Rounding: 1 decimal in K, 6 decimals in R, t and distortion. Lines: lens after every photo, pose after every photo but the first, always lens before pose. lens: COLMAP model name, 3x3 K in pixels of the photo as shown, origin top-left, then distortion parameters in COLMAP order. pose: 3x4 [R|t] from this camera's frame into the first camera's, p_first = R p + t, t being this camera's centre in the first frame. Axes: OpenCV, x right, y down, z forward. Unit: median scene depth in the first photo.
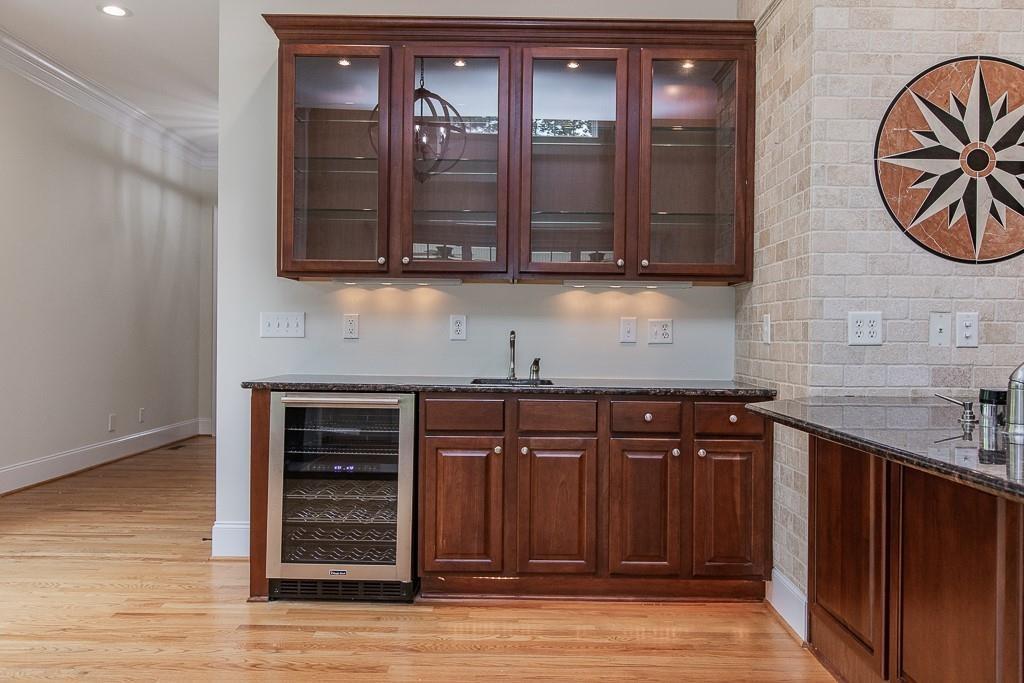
lens RADIAL K [[777.5, 0, 515.8], [0, 777.5, 339.0], [0, 0, 1]] dist [0.012100, 0.005716]
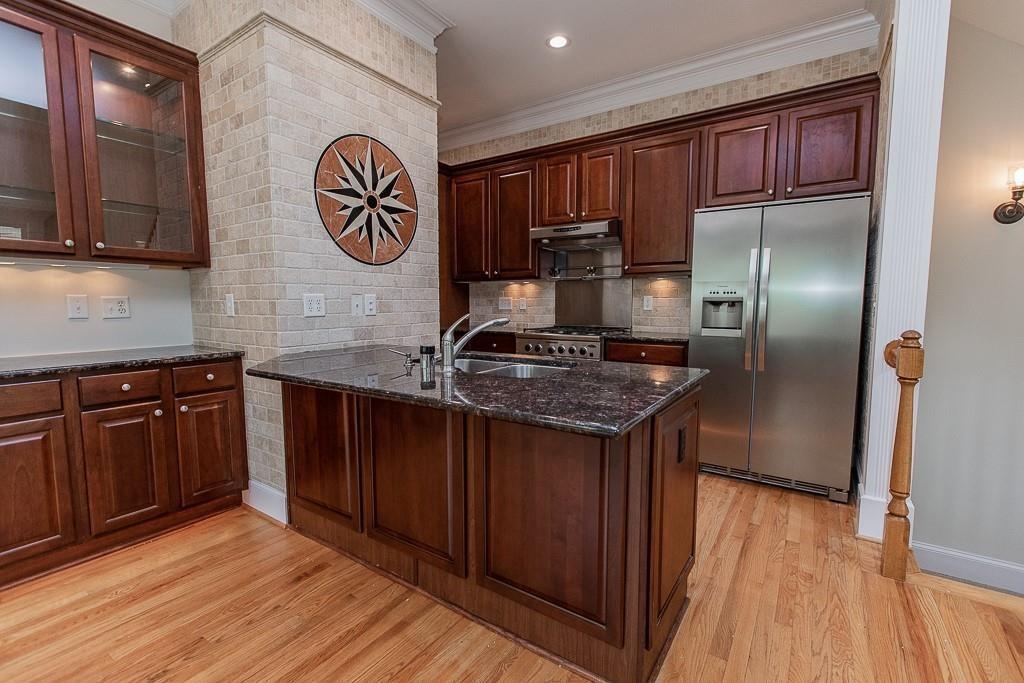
lens RADIAL K [[456.8, 0, 510.6], [0, 456.8, 341.6], [0, 0, 1]] dist [0.004932, -0.000672]
pose [[0.555966, -0.086761, 0.826665, -0.060683], [0.011210, 0.995230, 0.096913, -0.022064], [-0.831129, -0.044613, 0.554286, 0.181745]]
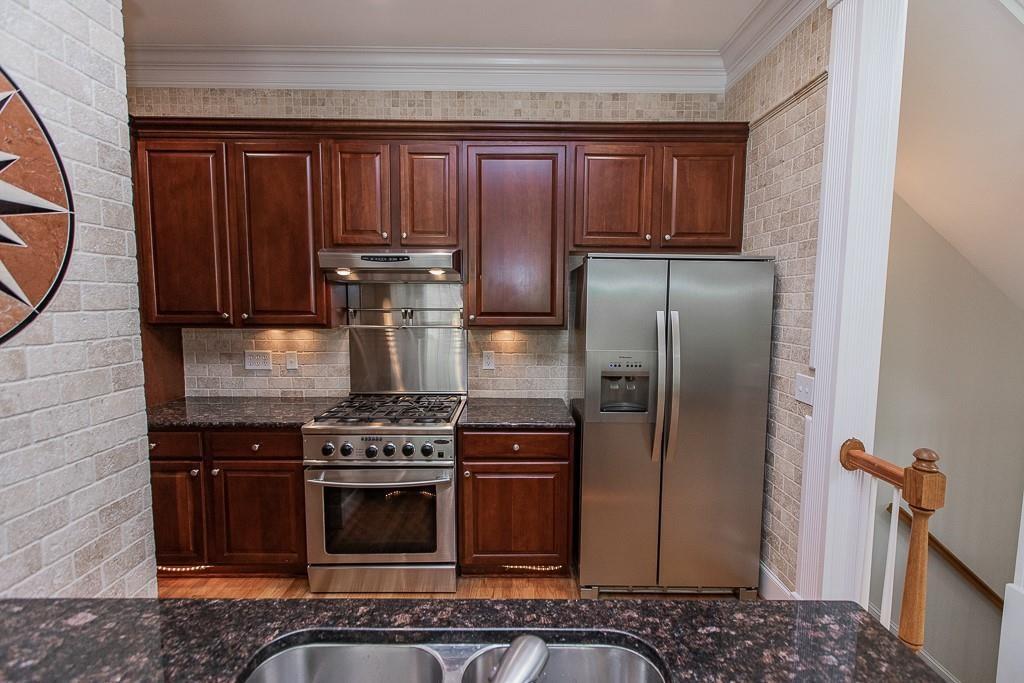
lens RADIAL K [[456.8, 0, 512.1], [0, 456.8, 338.1], [0, 0, 1]] dist [0.004932, -0.000672]
pose [[-0.012319, -0.097251, 0.995184, 0.214871], [-0.002595, 0.995259, 0.097226, -0.123771], [-0.999921, -0.001385, -0.012513, 0.486250]]
